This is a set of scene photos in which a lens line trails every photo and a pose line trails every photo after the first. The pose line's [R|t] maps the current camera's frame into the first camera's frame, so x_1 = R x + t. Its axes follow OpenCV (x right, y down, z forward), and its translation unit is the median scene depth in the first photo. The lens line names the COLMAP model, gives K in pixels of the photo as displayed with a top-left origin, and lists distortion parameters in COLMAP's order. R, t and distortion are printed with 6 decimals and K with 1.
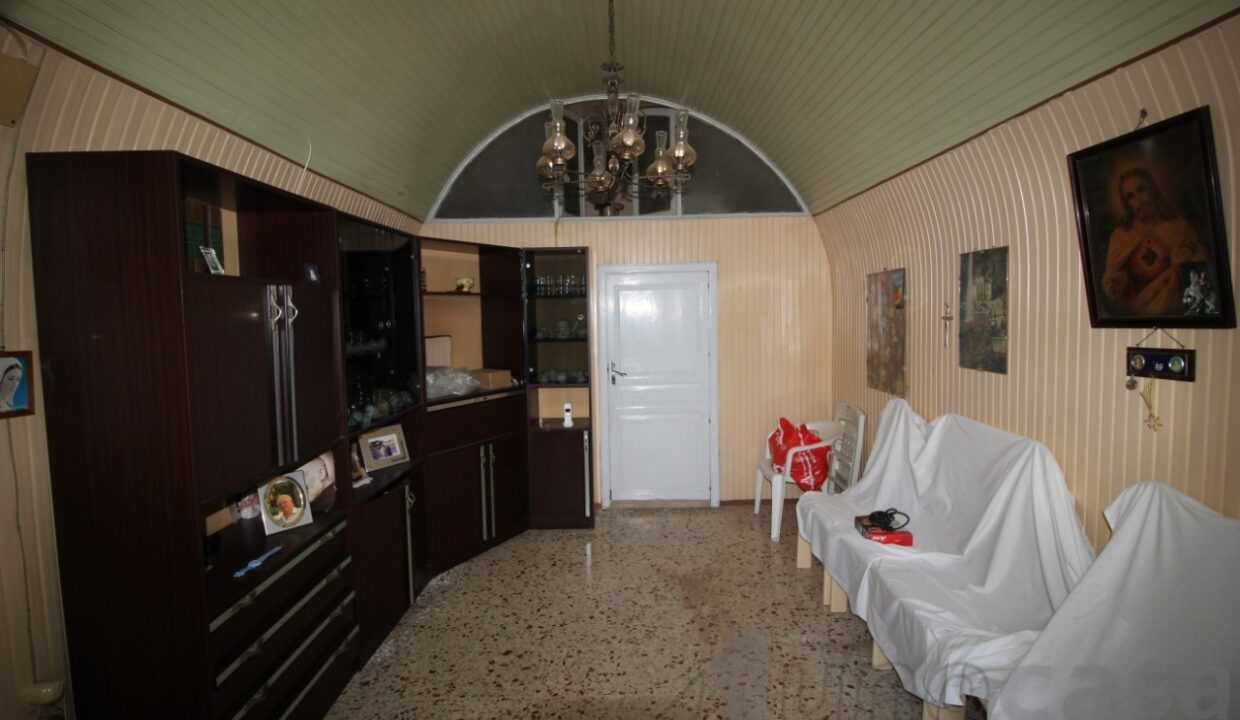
lens RADIAL K [[576.3, 0, 626.5], [0, 576.3, 356.3], [0, 0, 1]] dist [-0.011592, -0.005993]
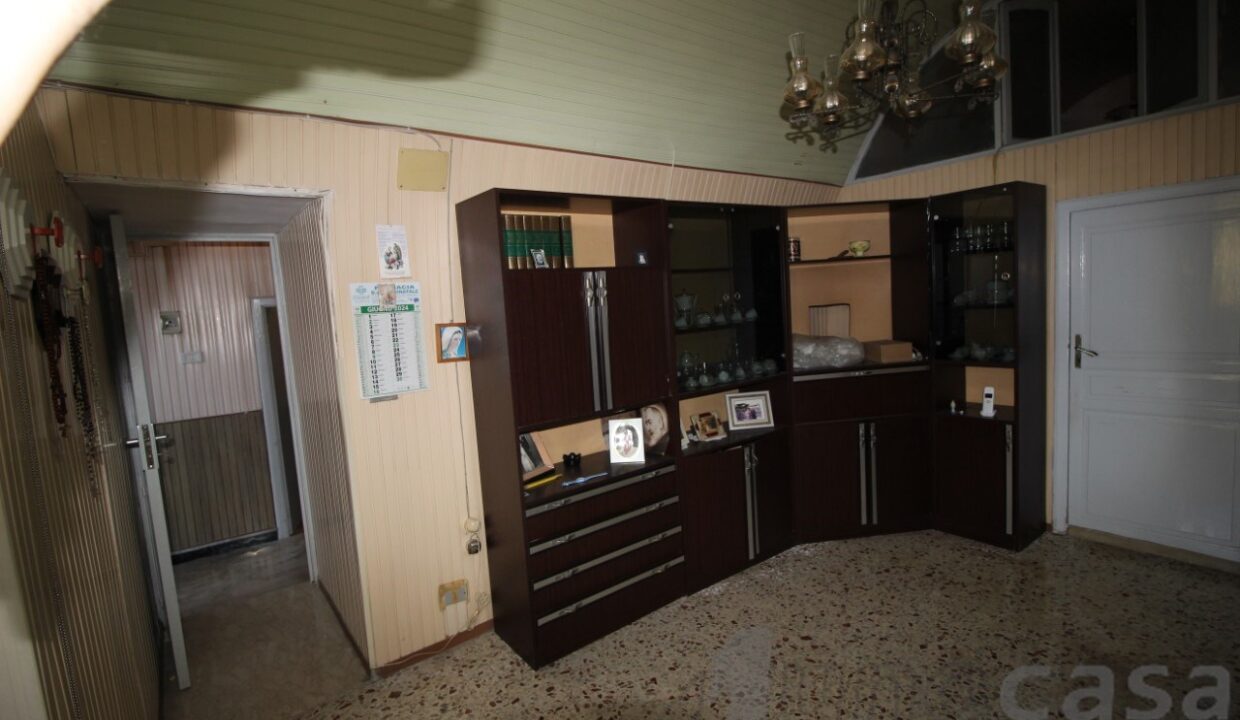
lens RADIAL K [[576.3, 0, 622.6], [0, 576.3, 360.2], [0, 0, 1]] dist [-0.011592, -0.005993]
pose [[0.595420, 0.058647, -0.801272, 0.295559], [-0.004305, 0.997551, 0.069814, -0.009575], [0.803403, -0.038119, 0.594214, 0.171339]]
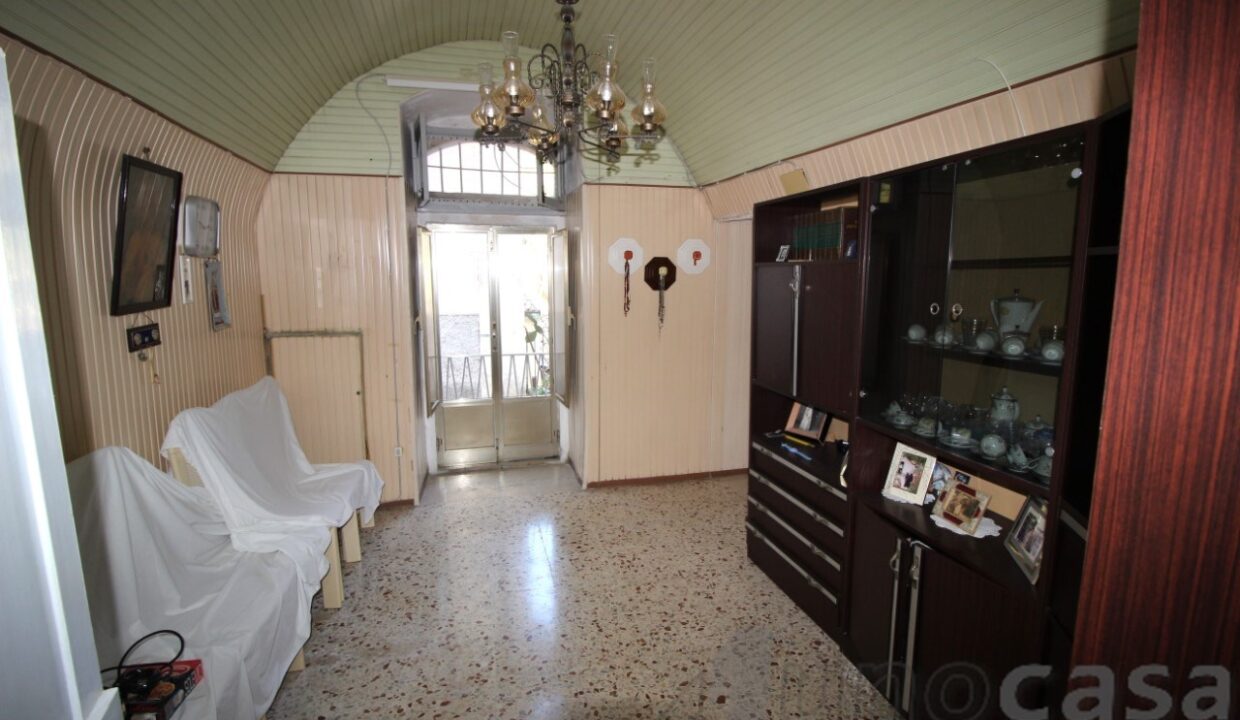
lens RADIAL K [[576.3, 0, 625.8], [0, 576.3, 362.7], [0, 0, 1]] dist [-0.011592, -0.005993]
pose [[-0.966210, 0.056259, -0.251540, 0.093593], [-0.003746, 0.972721, 0.231947, -0.132600], [0.257727, 0.225052, -0.939643, 1.387746]]
